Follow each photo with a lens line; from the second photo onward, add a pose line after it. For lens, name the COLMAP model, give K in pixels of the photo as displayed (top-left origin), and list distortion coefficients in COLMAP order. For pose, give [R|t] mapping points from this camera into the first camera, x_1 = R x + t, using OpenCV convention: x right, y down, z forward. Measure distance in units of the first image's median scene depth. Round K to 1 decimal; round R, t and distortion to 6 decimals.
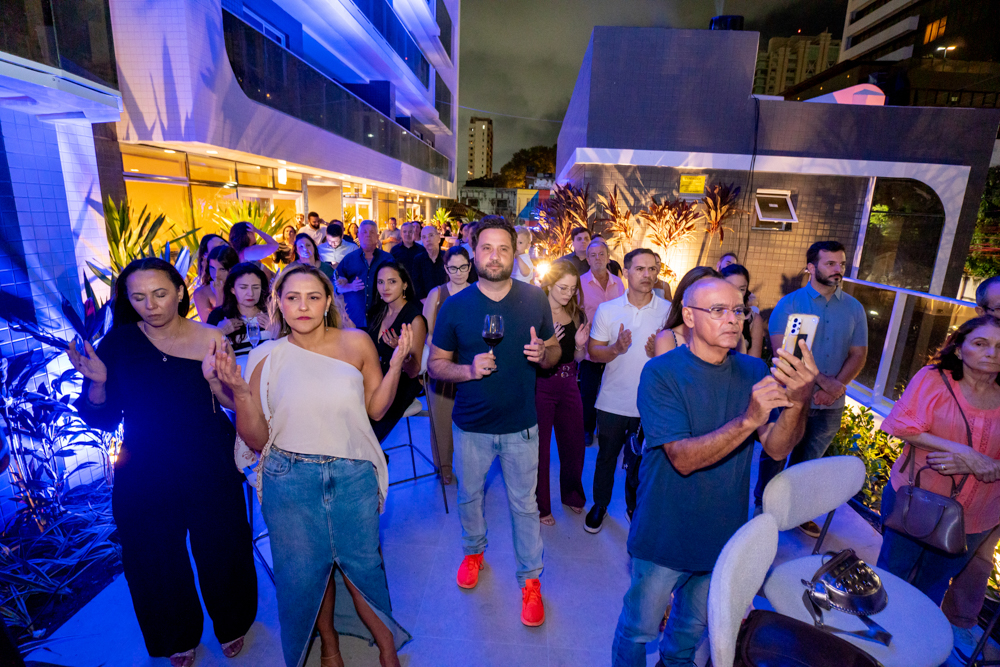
lens RADIAL K [[485.0, 0, 503.8], [0, 485.0, 329.8], [0, 0, 1]] dist [-0.033471, 0.003186]
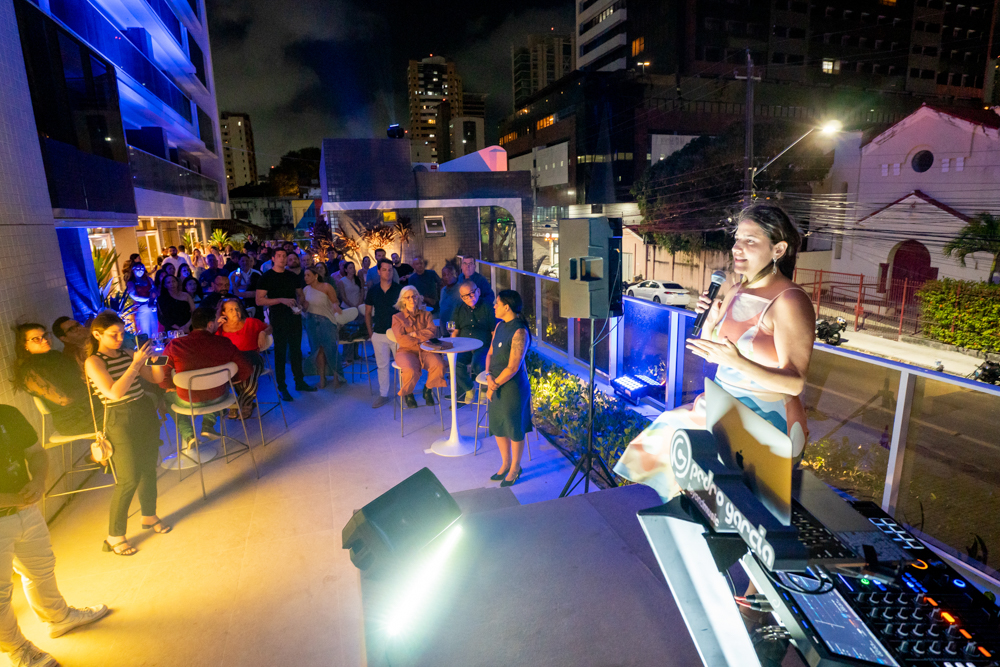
lens RADIAL K [[536.2, 0, 505.5], [0, 536.2, 334.2], [0, 0, 1]] dist [-0.035757, 0.006792]
pose [[0.920837, -0.147536, 0.360961, -0.005846], [0.151510, 0.988302, 0.017437, 0.071607], [-0.359311, 0.038632, 0.932418, -0.425820]]
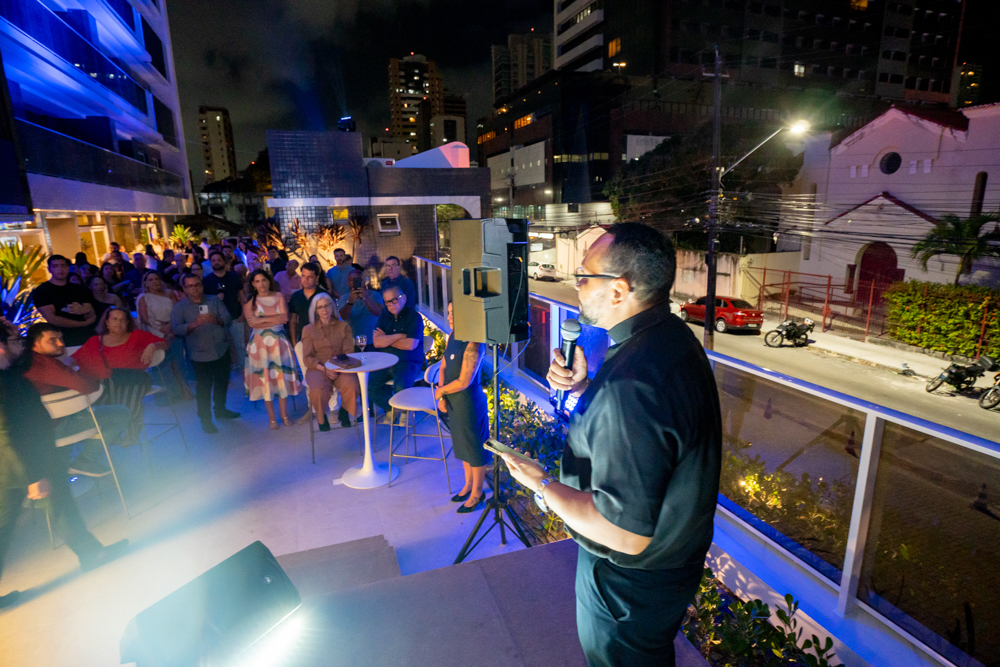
lens RADIAL K [[524.5, 0, 504.9], [0, 524.5, 333.7], [0, 0, 1]] dist [-0.025460, 0.007409]
pose [[0.908352, -0.148114, 0.391100, 0.046565], [0.148698, 0.988458, 0.028982, 0.066740], [-0.390879, 0.031829, 0.919892, -0.394310]]
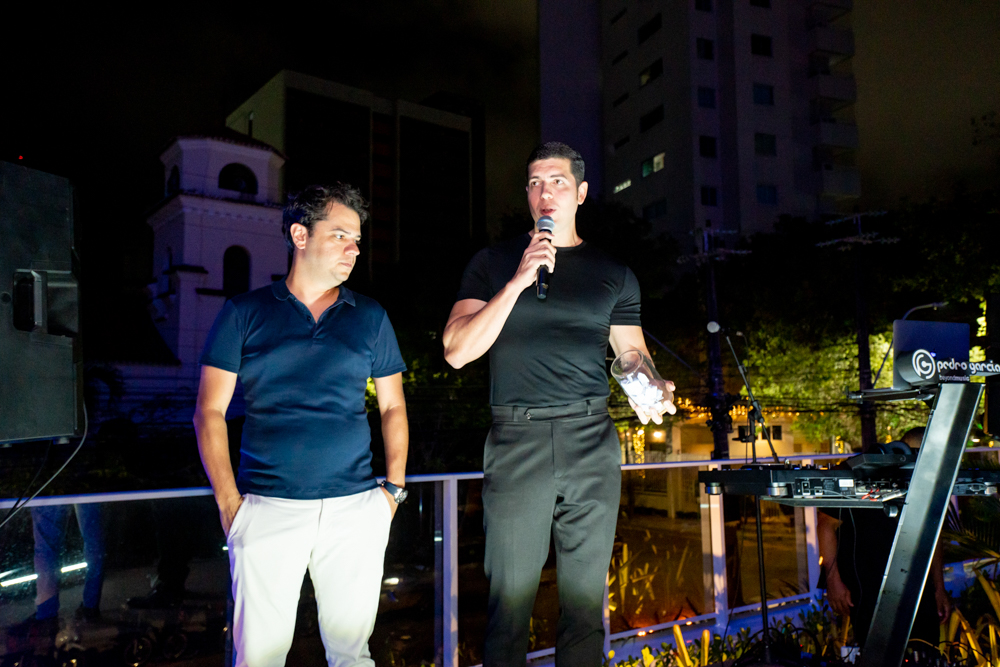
lens RADIAL K [[838.6, 0, 498.9], [0, 838.6, 336.9], [0, 0, 1]] dist [0.031499, 0.046845]
pose [[-0.647179, 0.043273, 0.761109, -0.037936], [0.158102, 0.984300, 0.078474, 0.058994], [-0.745764, 0.171119, -0.643859, -0.192037]]
